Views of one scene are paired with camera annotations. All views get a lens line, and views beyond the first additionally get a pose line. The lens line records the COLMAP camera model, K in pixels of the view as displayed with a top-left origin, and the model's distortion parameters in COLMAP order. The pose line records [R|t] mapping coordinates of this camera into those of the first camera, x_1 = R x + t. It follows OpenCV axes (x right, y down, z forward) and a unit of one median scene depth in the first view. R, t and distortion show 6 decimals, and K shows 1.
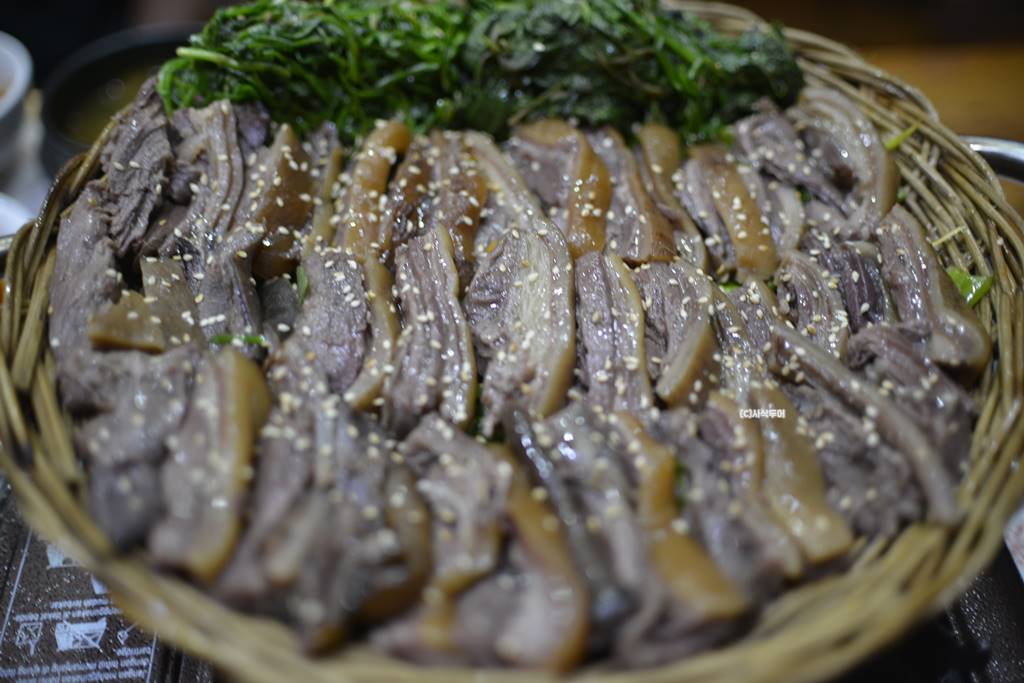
lens RADIAL K [[1032.9, 0, 512.0], [0, 1032.9, 341.5], [0, 0, 1]] dist [-0.007897, 0.002904]
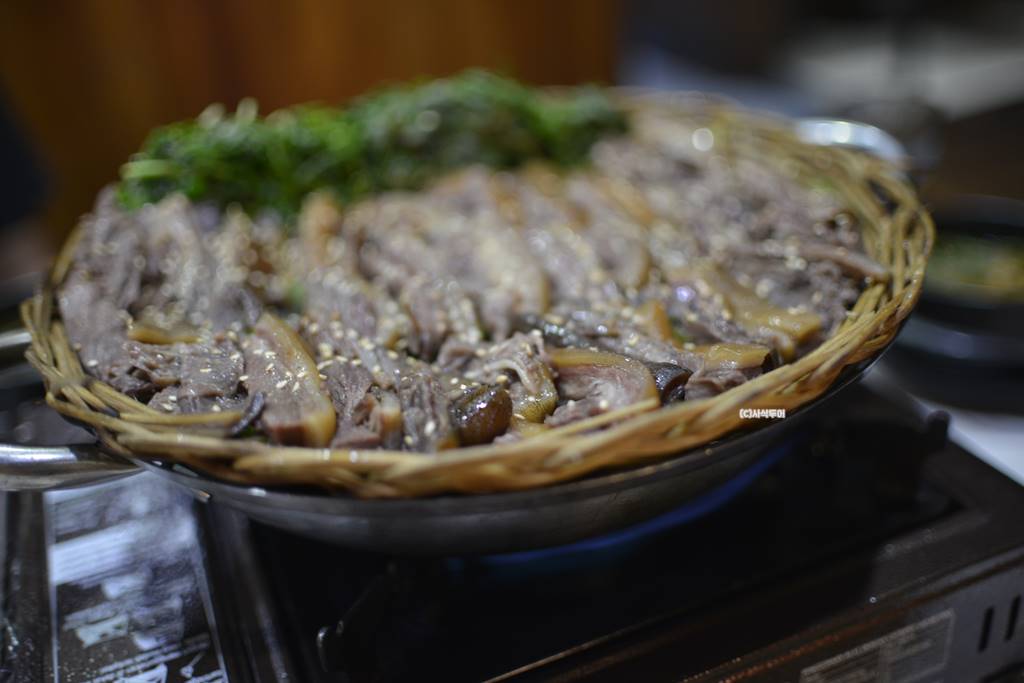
lens RADIAL K [[1026.6, 0, 512.0], [0, 1026.6, 341.5], [0, 0, 1]] dist [0.038054, -0.004511]
pose [[0.942523, -0.216202, 0.254767, -0.266146], [0.290696, 0.906514, -0.306152, 0.385066], [-0.164760, 0.362615, 0.917259, -0.057205]]
